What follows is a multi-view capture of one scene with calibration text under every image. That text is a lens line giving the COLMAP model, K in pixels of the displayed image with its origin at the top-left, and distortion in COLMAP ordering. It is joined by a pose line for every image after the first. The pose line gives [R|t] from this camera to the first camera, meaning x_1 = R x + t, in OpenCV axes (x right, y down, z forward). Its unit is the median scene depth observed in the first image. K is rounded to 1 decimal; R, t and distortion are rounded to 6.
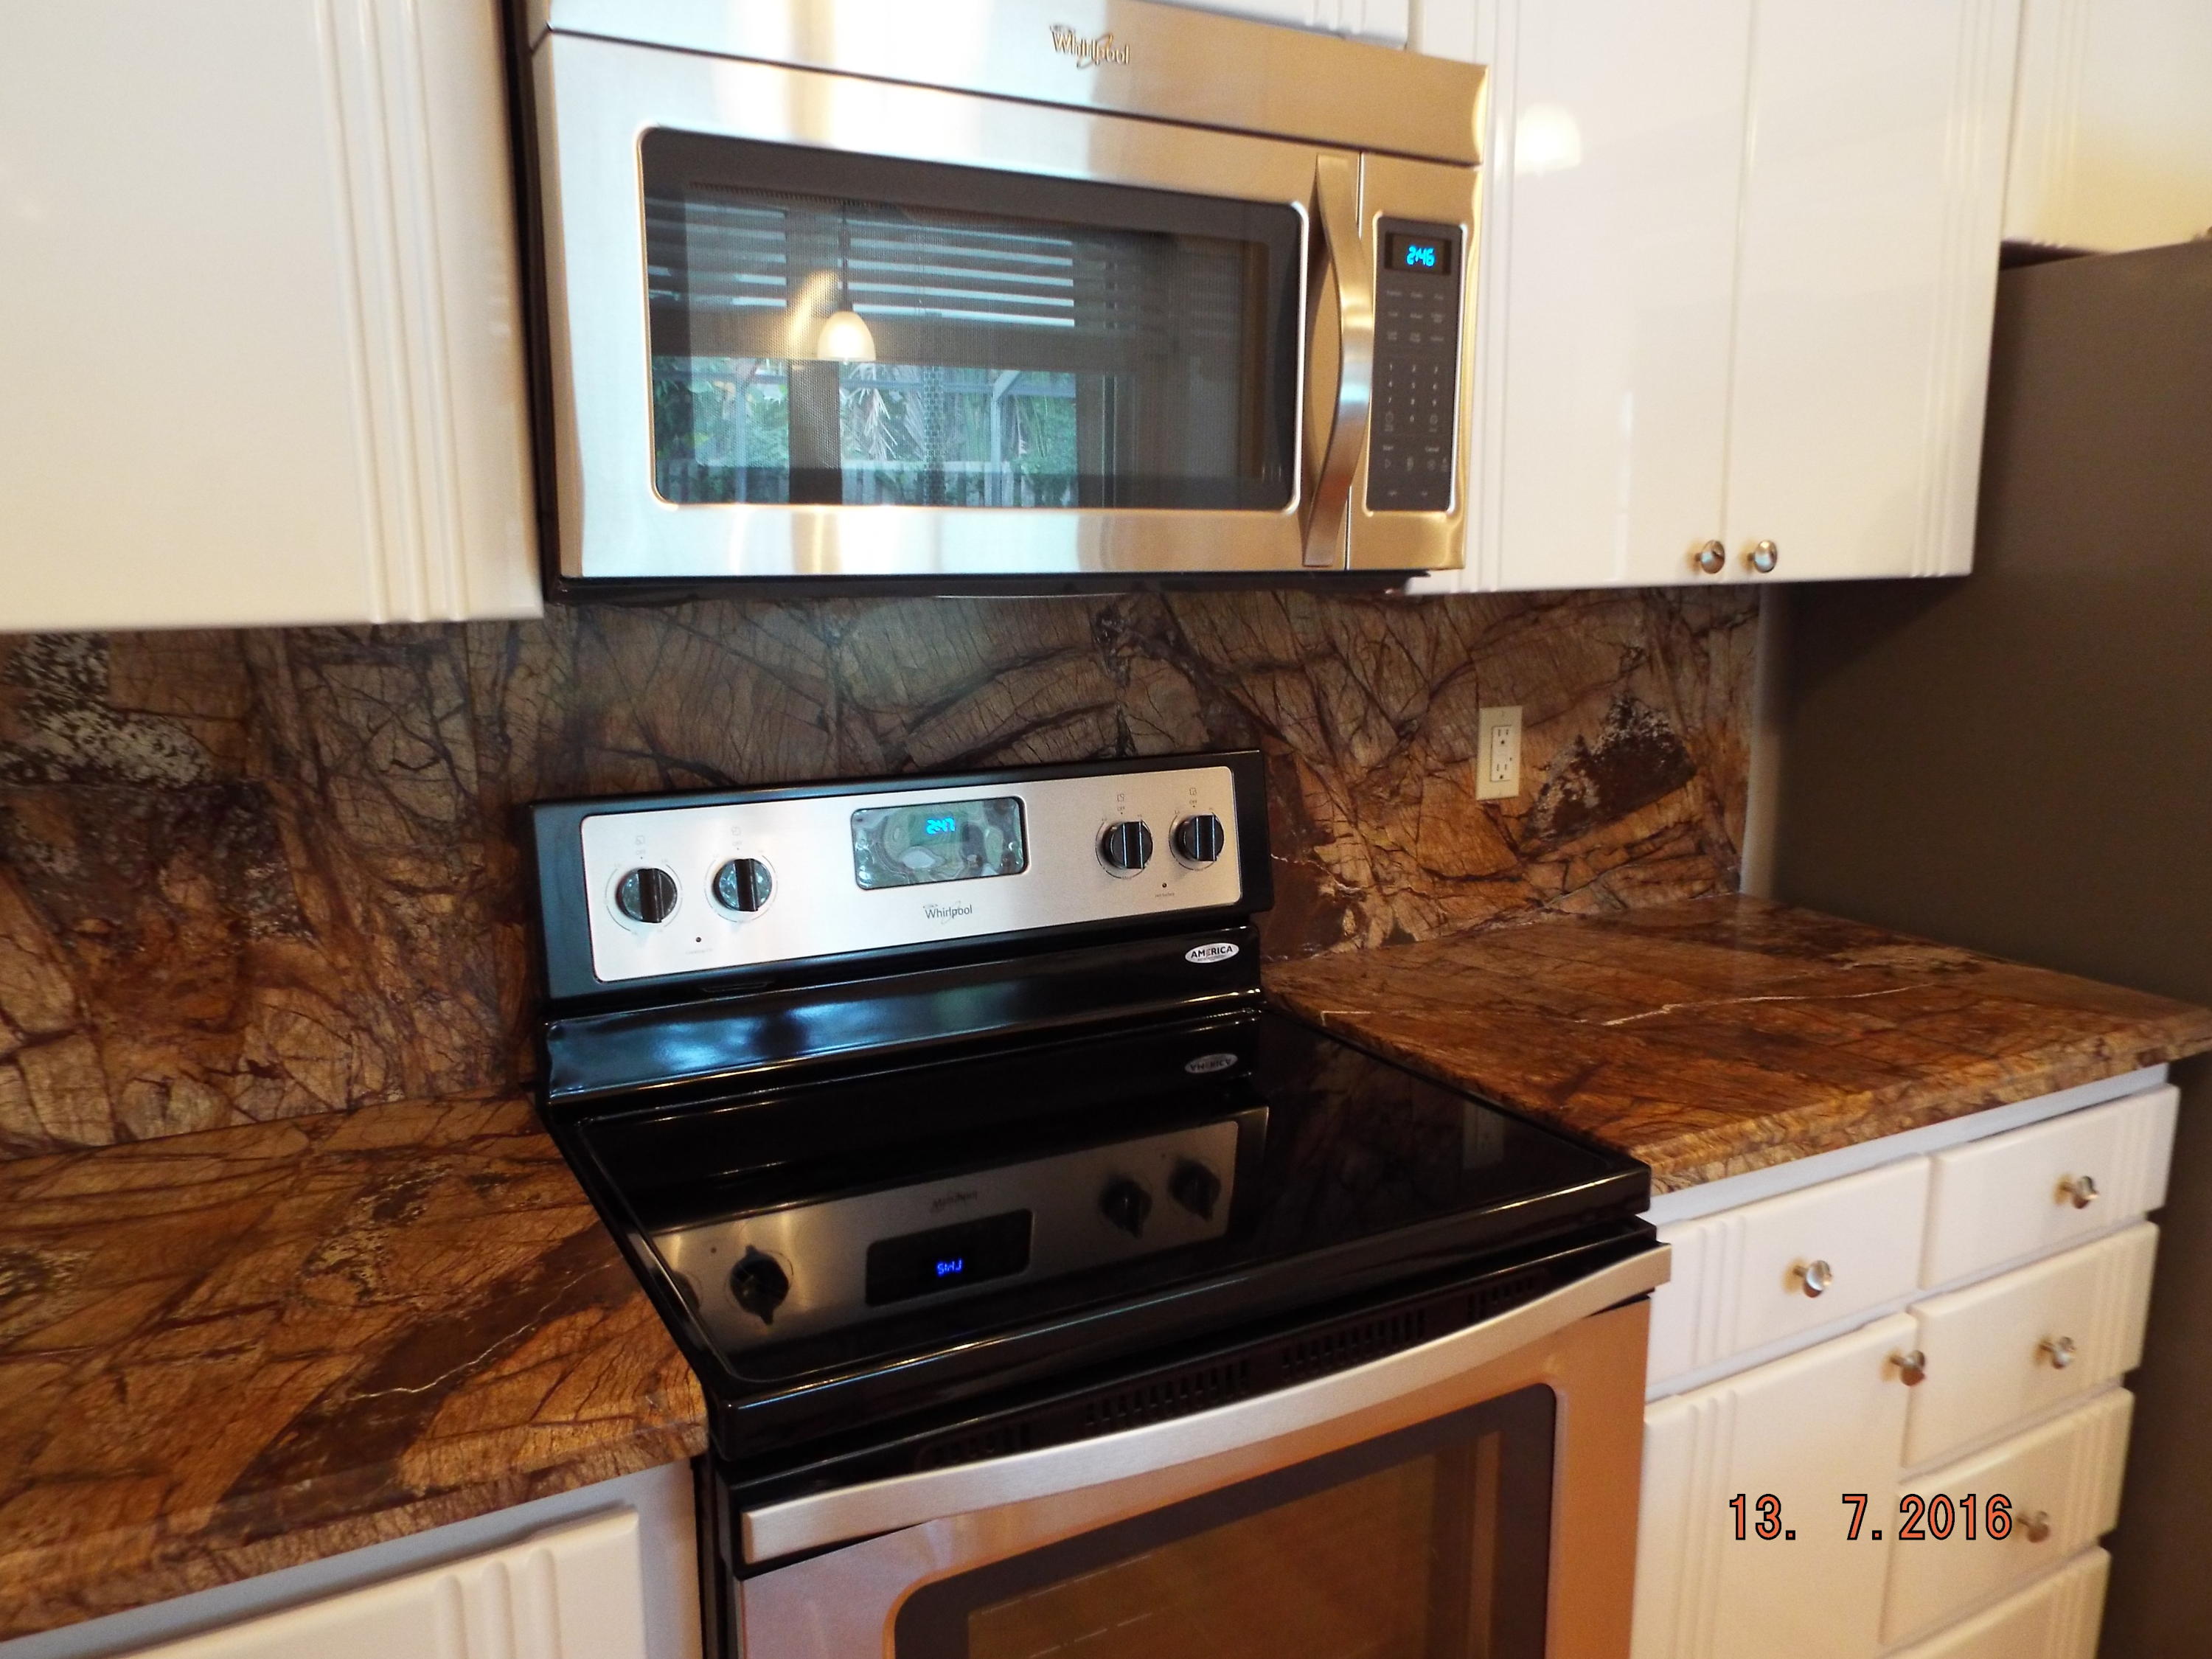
lens RADIAL K [[1618.2, 0, 1116.4], [0, 1618.2, 843.0], [0, 0, 1]] dist [-0.005999, 0.004094]
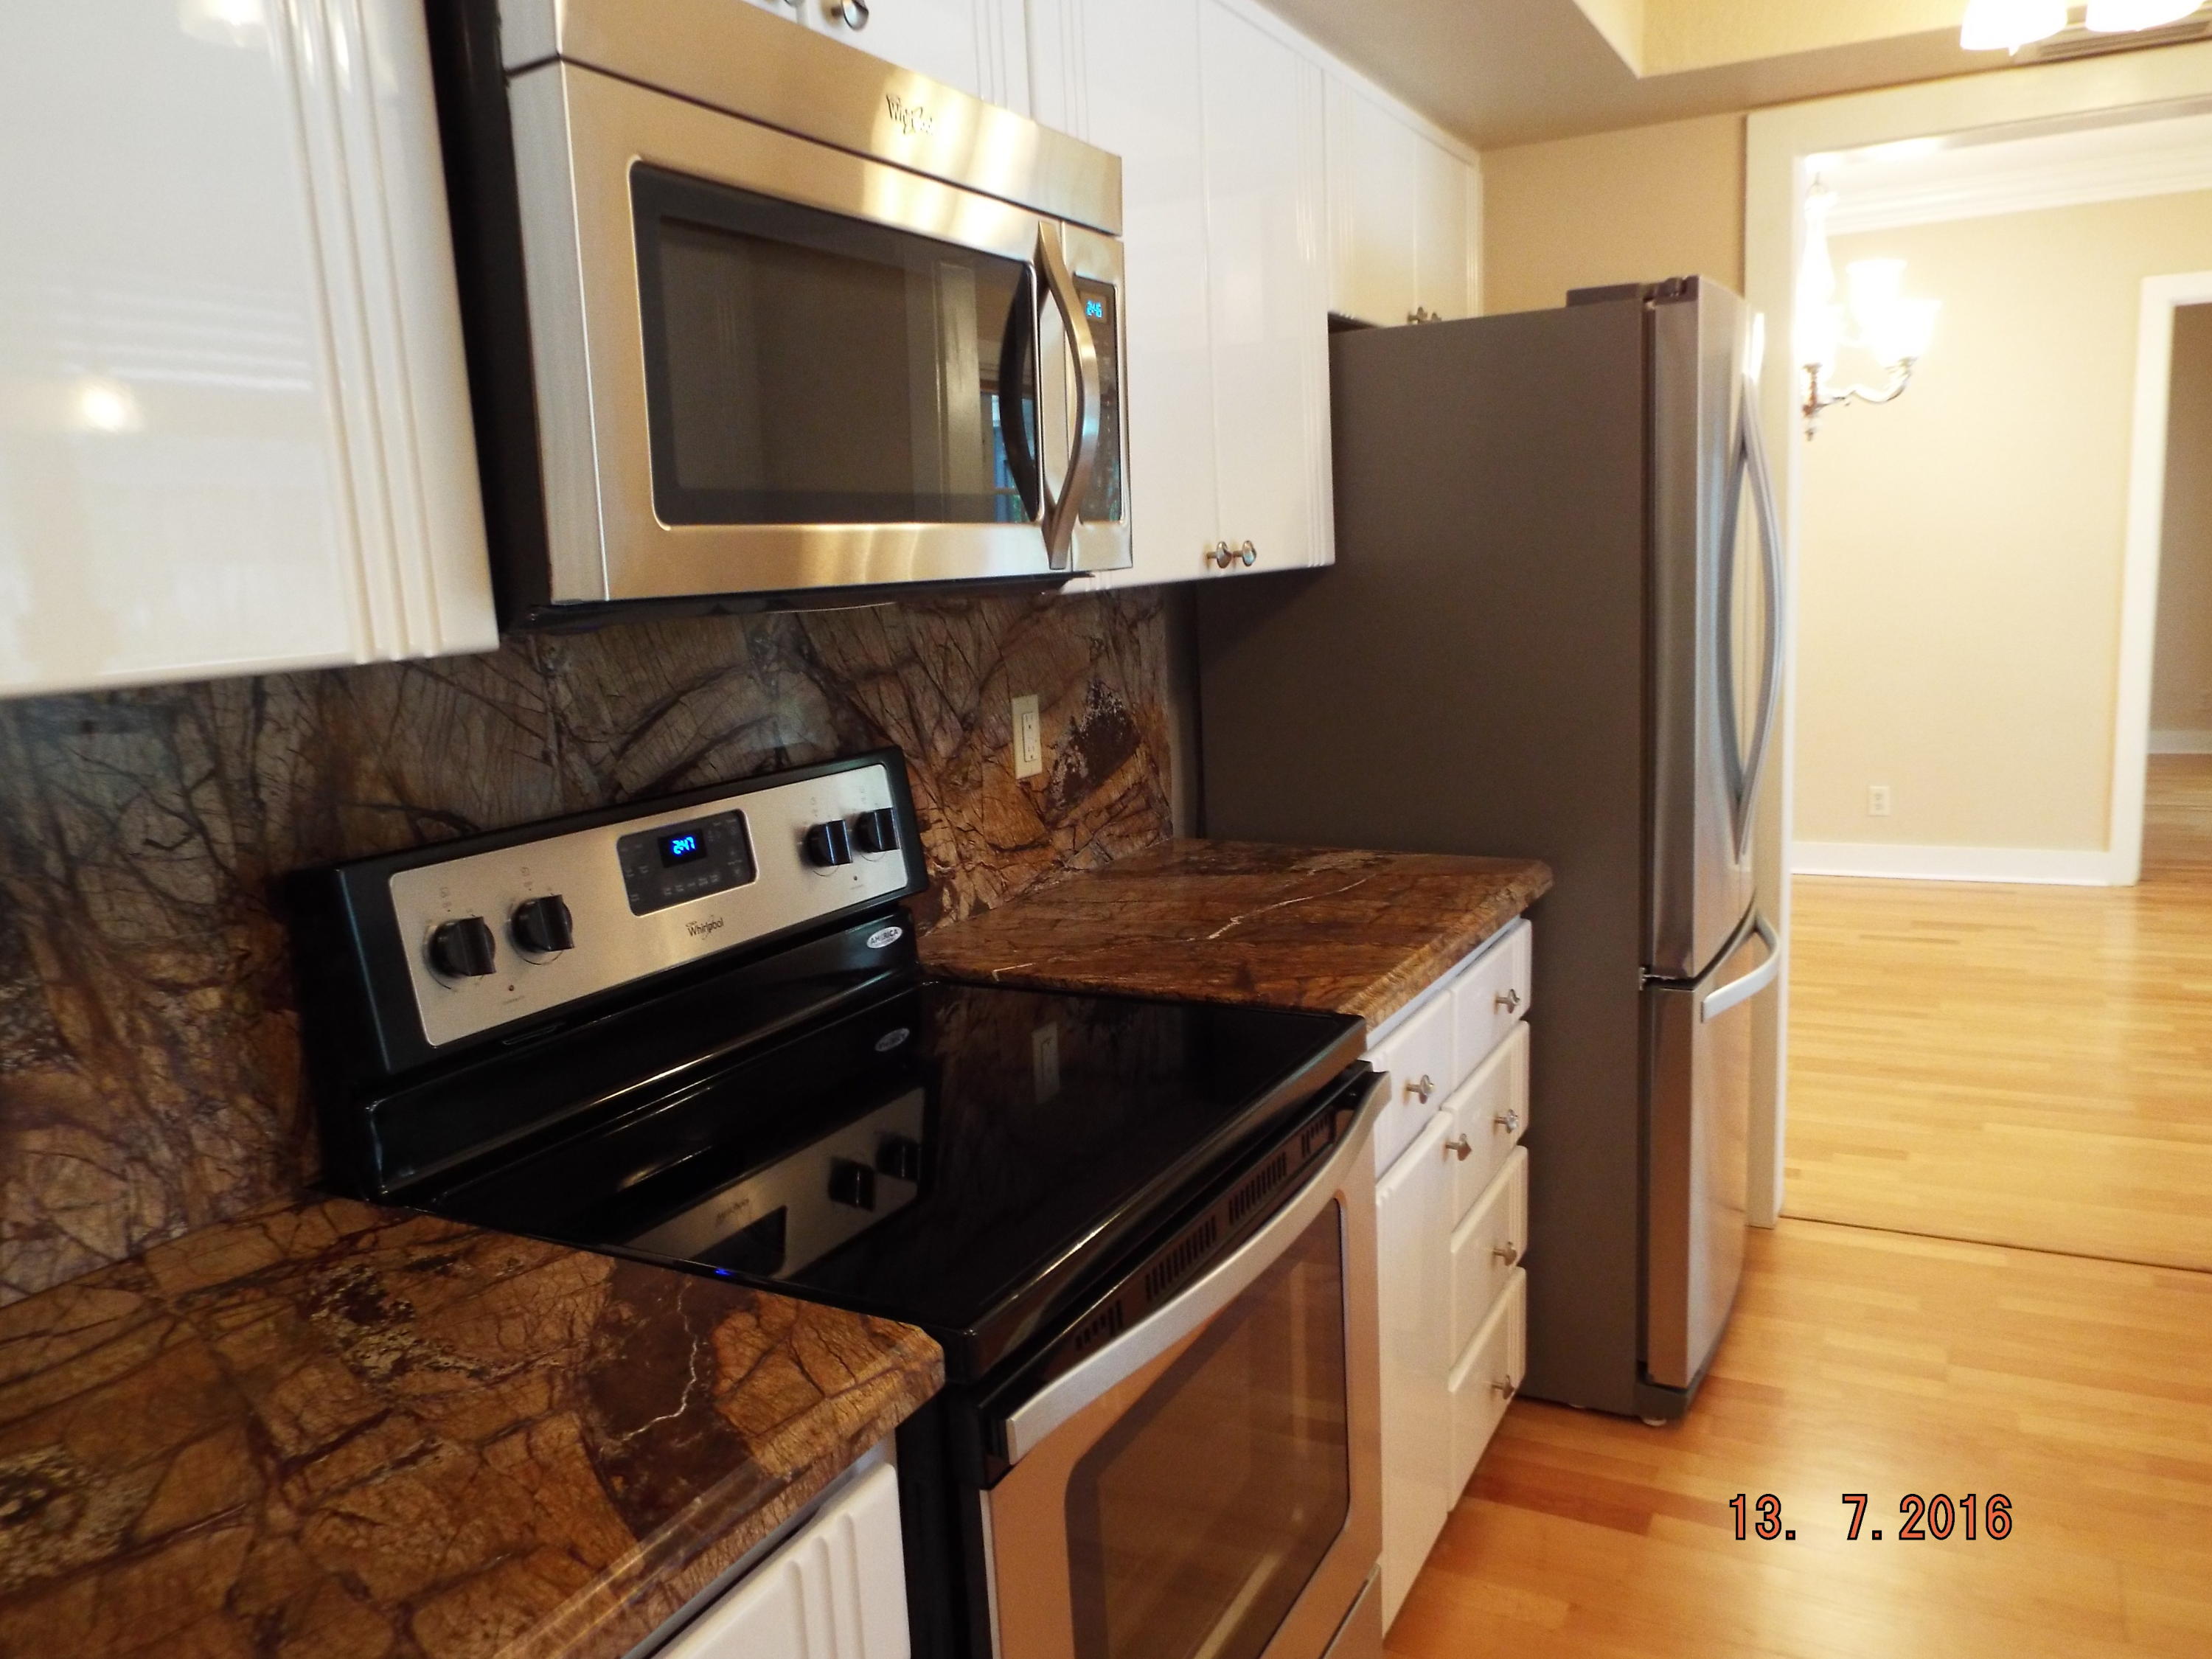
lens RADIAL K [[1618.2, 0, 1116.4], [0, 1618.2, 843.0], [0, 0, 1]] dist [-0.005999, 0.004094]
pose [[0.837267, -0.132147, 0.530586, -0.454508], [0.143216, 0.989480, 0.020444, 0.006521], [-0.527706, 0.058871, 0.847384, -0.003483]]
